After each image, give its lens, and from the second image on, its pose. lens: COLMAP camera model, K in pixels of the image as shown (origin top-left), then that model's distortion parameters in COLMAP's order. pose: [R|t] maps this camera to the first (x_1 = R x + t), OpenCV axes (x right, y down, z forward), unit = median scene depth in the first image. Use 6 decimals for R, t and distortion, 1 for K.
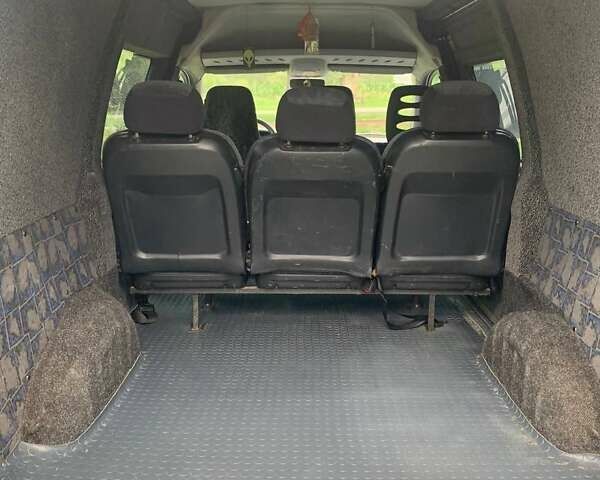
lens RADIAL K [[528.2, 0, 298.7], [0, 528.2, 214.7], [0, 0, 1]] dist [0.034154, -0.009964]
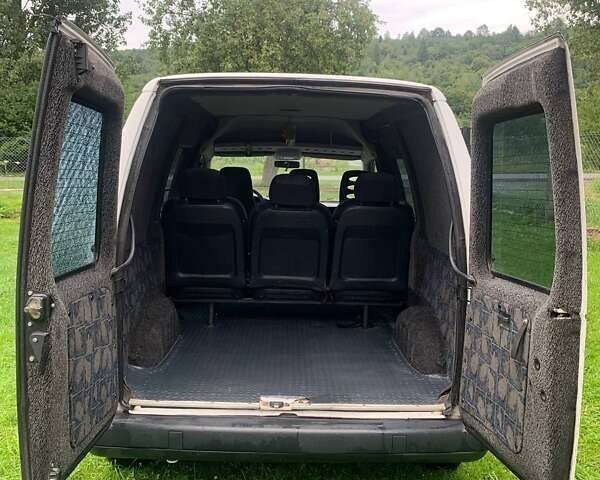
lens RADIAL K [[528.2, 0, 298.7], [0, 528.2, 214.7], [0, 0, 1]] dist [0.034154, -0.009964]
pose [[0.998769, 0.021614, 0.044653, -0.019258], [-0.016029, 0.992420, -0.121844, 0.085728], [-0.046948, 0.120978, 0.991544, -0.591492]]
